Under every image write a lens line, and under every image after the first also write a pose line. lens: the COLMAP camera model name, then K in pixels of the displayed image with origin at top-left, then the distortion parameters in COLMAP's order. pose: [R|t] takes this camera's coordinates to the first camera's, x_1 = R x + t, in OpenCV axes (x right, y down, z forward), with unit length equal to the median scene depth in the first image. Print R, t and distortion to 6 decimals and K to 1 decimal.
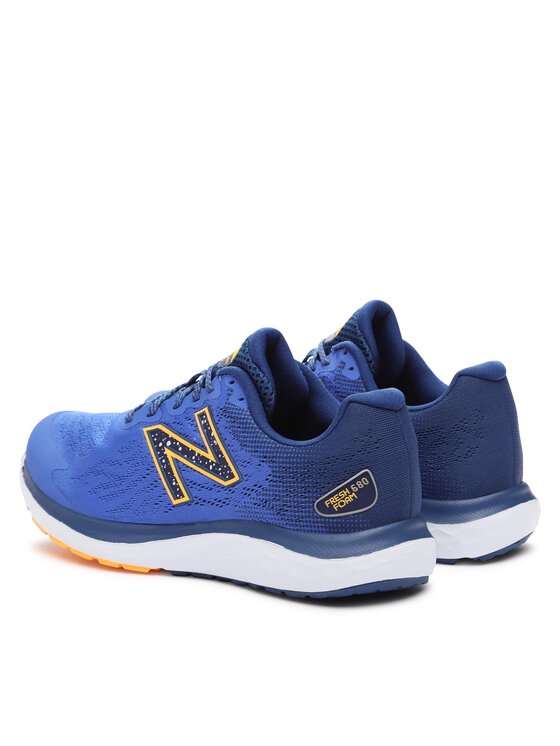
lens RADIAL K [[2238.6, 0, 280.1], [0, 2238.6, 372.7], [0, 0, 1]] dist [-0.216660, 0.000000]
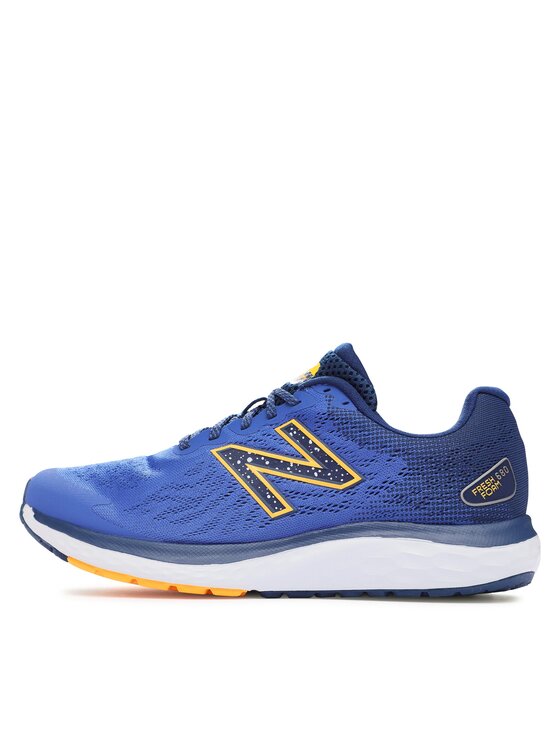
lens RADIAL K [[1441.1, 0, 280.2], [0, 1441.1, 373.9], [0, 0, 1]] dist [0.128616, 0.000000]
pose [[0.909575, 0.039968, 0.413613, -0.301361], [0.055835, 0.974582, -0.216963, 0.133422], [-0.411772, 0.220439, 0.884223, 0.452683]]
